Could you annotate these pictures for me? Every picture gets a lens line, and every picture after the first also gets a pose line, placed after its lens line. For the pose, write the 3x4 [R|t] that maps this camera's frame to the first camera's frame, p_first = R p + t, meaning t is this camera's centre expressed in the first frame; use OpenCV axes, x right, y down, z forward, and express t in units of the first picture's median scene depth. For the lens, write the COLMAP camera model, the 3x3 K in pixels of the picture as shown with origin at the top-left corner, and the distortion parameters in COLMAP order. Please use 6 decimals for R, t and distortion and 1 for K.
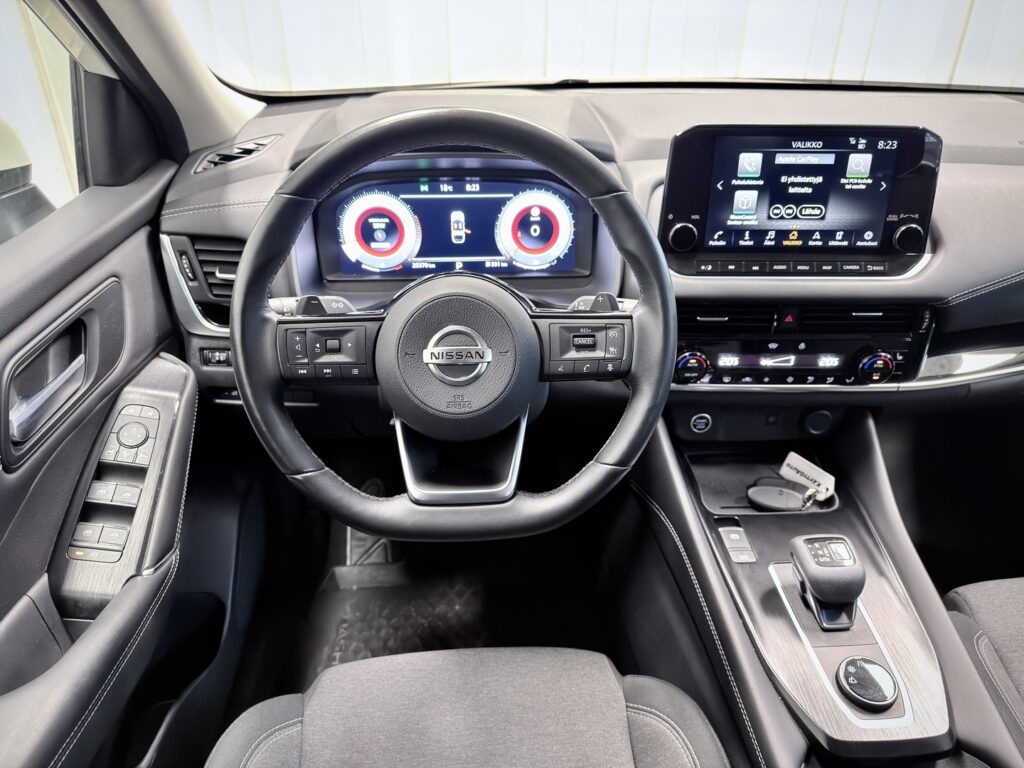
lens RADIAL K [[729.7, 0, 512.0], [0, 729.7, 384.0], [0, 0, 1]] dist [0.140662, -0.320200]
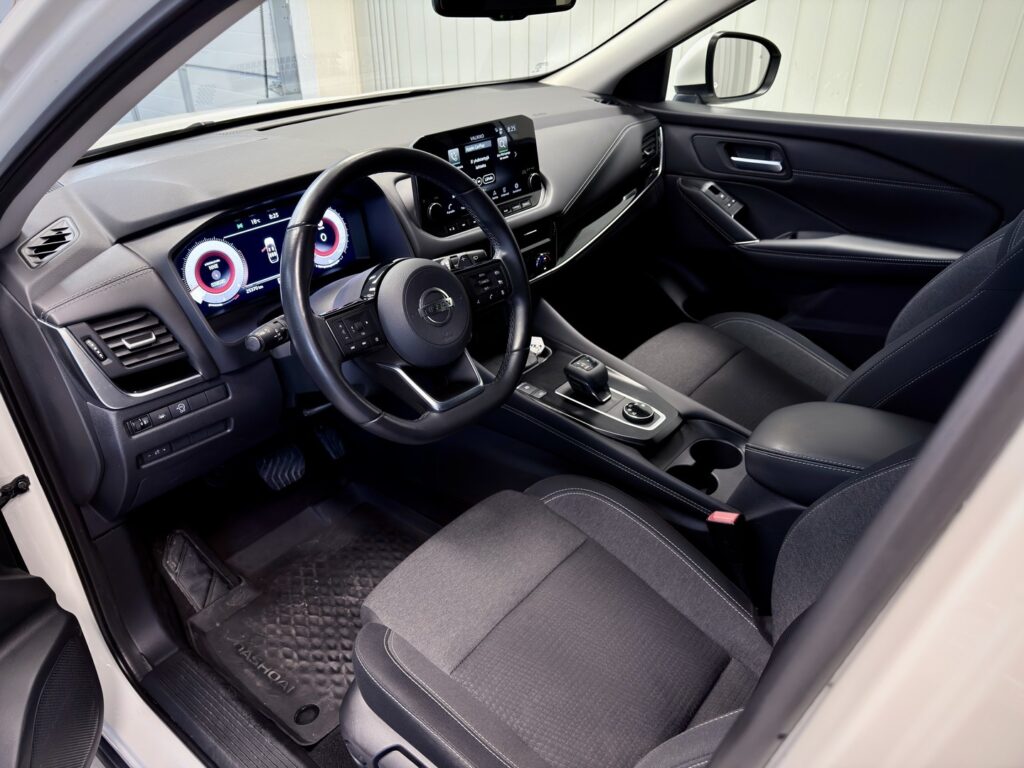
lens RADIAL K [[729.7, 0, 512.0], [0, 729.7, 384.0], [0, 0, 1]] dist [0.140662, -0.320200]
pose [[0.669839, -0.381232, 0.637164, -0.727172], [0.382774, 0.912608, 0.143634, -0.037402], [-0.636239, 0.147678, 0.757226, -0.161749]]
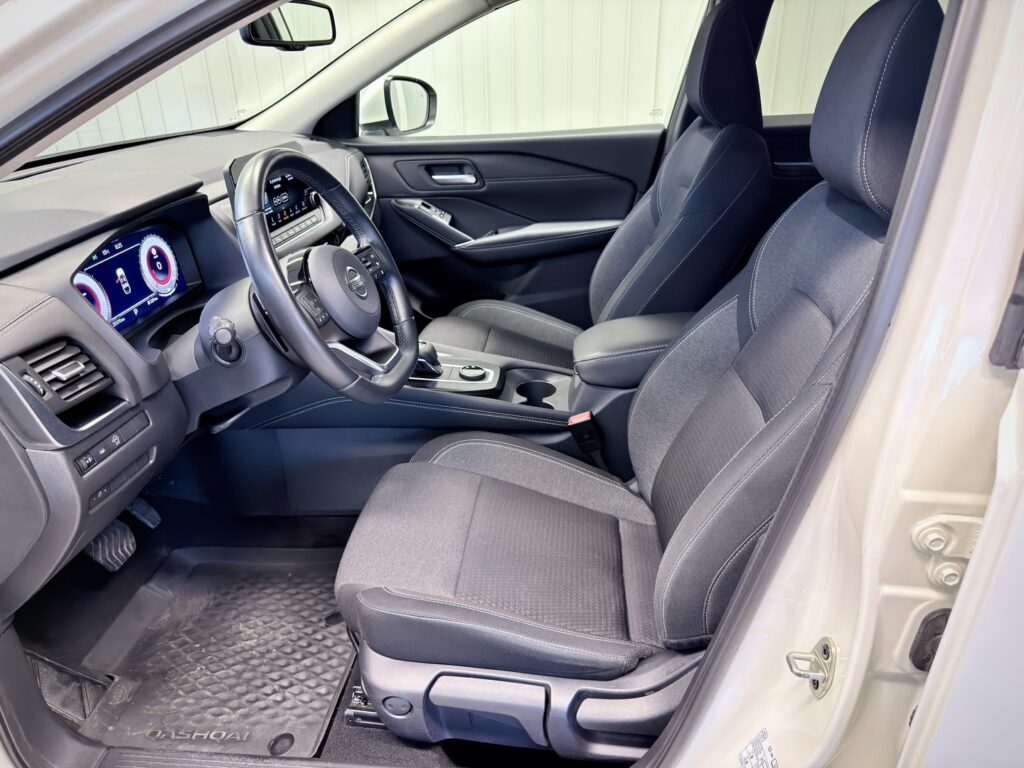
lens RADIAL K [[726.5, 0, 512.0], [0, 726.5, 384.0], [0, 0, 1]] dist [0.128783, -0.208058]
pose [[0.147464, -0.428053, 0.891642, -1.191809], [0.514658, 0.803047, 0.300404, -0.127460], [-0.844619, 0.414592, 0.338722, 0.160572]]
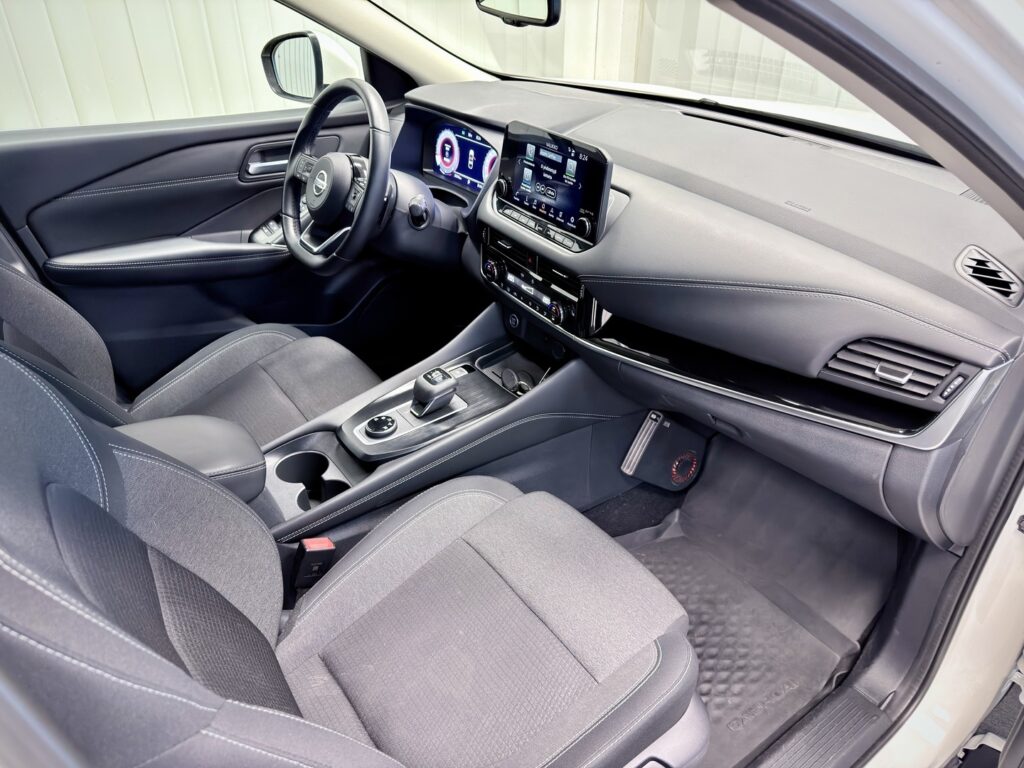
lens RADIAL K [[726.5, 0, 512.0], [0, 726.5, 384.0], [0, 0, 1]] dist [0.128783, -0.208058]
pose [[0.533380, 0.436218, -0.724720, 1.587456], [-0.426746, 0.878514, 0.214711, -0.174140], [0.730338, 0.194749, 0.654736, 0.040874]]
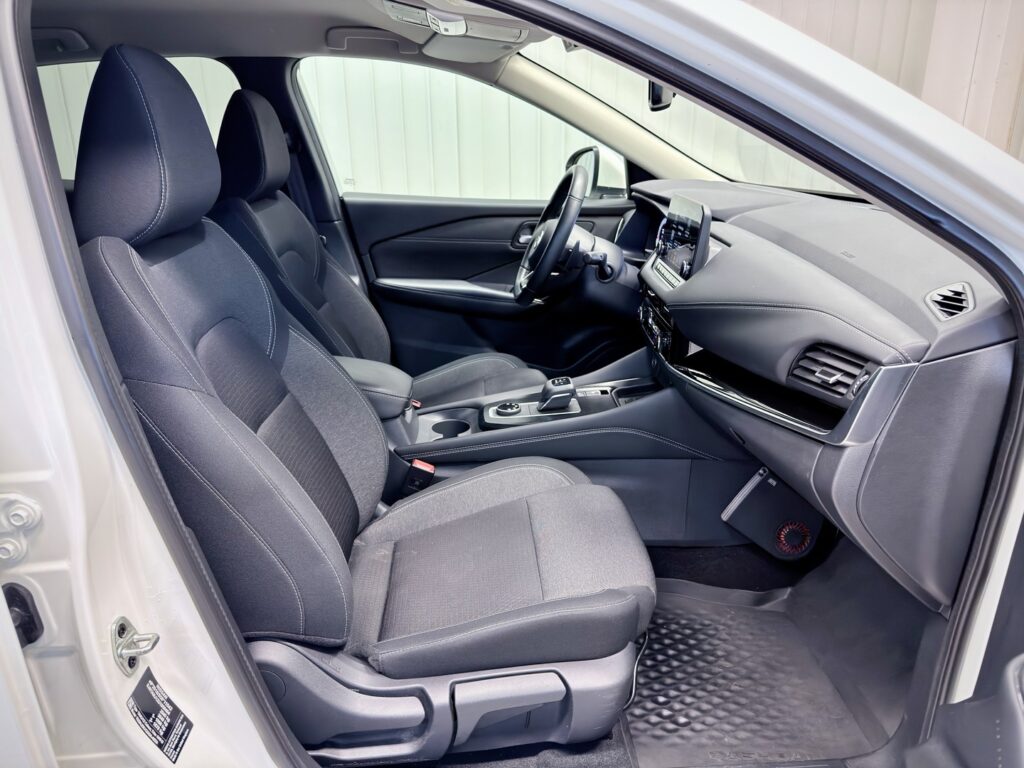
lens RADIAL K [[726.5, 0, 512.0], [0, 726.5, 384.0], [0, 0, 1]] dist [0.128783, -0.208058]
pose [[-0.003538, 0.327160, -0.944962, 2.161854], [-0.499442, 0.818091, 0.285105, -0.259602], [0.866340, 0.472963, 0.160503, 0.511768]]
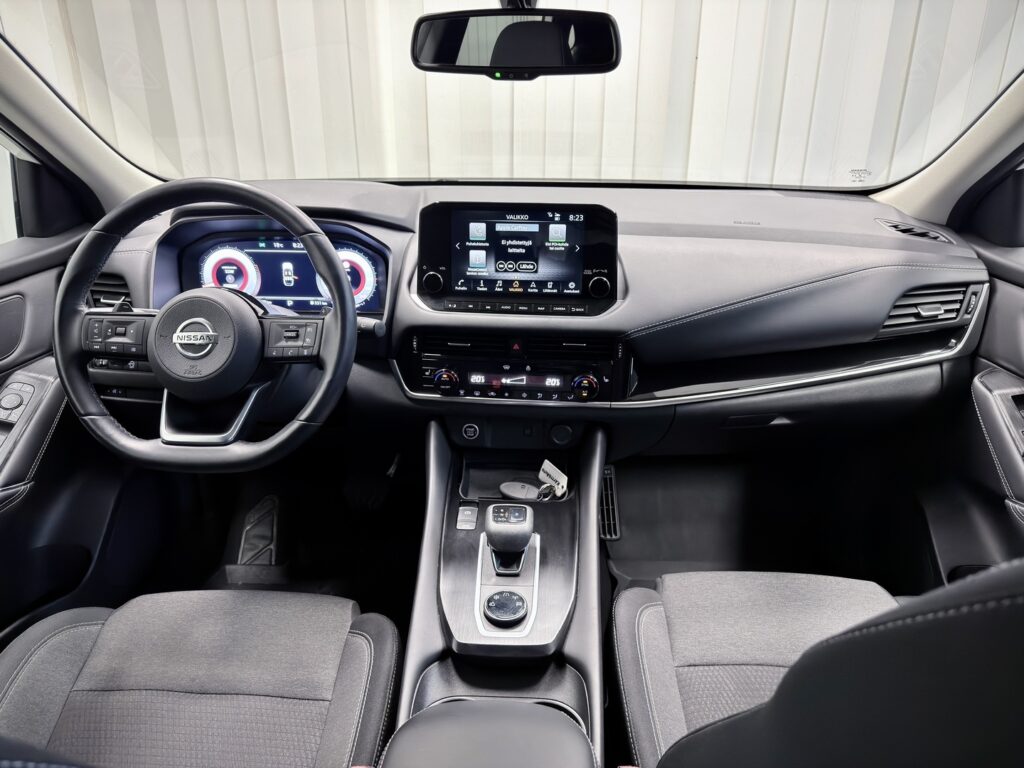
lens RADIAL K [[726.5, 0, 512.0], [0, 726.5, 384.0], [0, 0, 1]] dist [0.128783, -0.208058]
pose [[0.995171, 0.036875, -0.090962, 0.498195], [-0.049401, 0.988982, -0.139550, 0.162703], [0.084814, 0.143370, 0.986028, -0.276389]]
